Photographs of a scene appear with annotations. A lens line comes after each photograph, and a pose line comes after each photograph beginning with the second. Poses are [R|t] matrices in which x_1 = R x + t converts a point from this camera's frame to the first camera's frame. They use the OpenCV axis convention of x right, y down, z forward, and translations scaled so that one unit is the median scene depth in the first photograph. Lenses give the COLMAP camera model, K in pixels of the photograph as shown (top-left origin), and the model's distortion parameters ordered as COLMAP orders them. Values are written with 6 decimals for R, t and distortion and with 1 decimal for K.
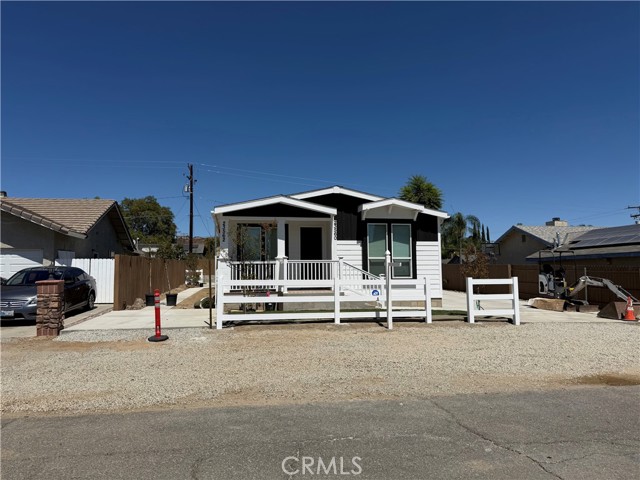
lens RADIAL K [[449.3, 0, 323.8], [0, 449.3, 235.6], [0, 0, 1]] dist [0.090622, -0.000241]
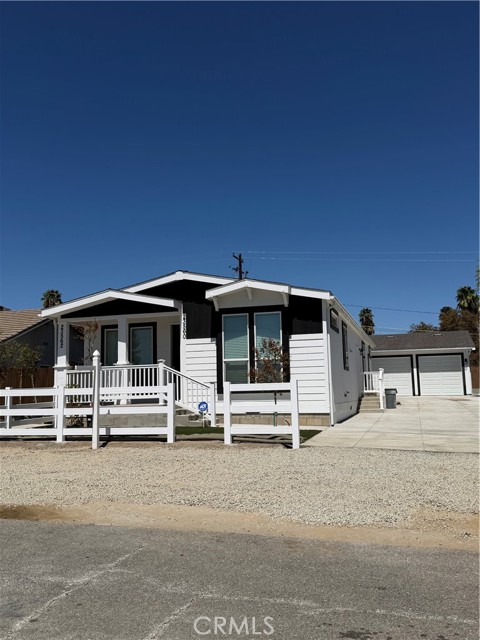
lens RADIAL K [[593.7, 0, 238.0], [0, 593.7, 323.2], [0, 0, 1]] dist [0.156644, 0.000000]
pose [[0.883412, -0.063473, -0.464278, 0.608606], [0.053673, 0.997969, -0.034309, 0.023936], [0.465513, 0.005389, 0.885025, 0.117715]]
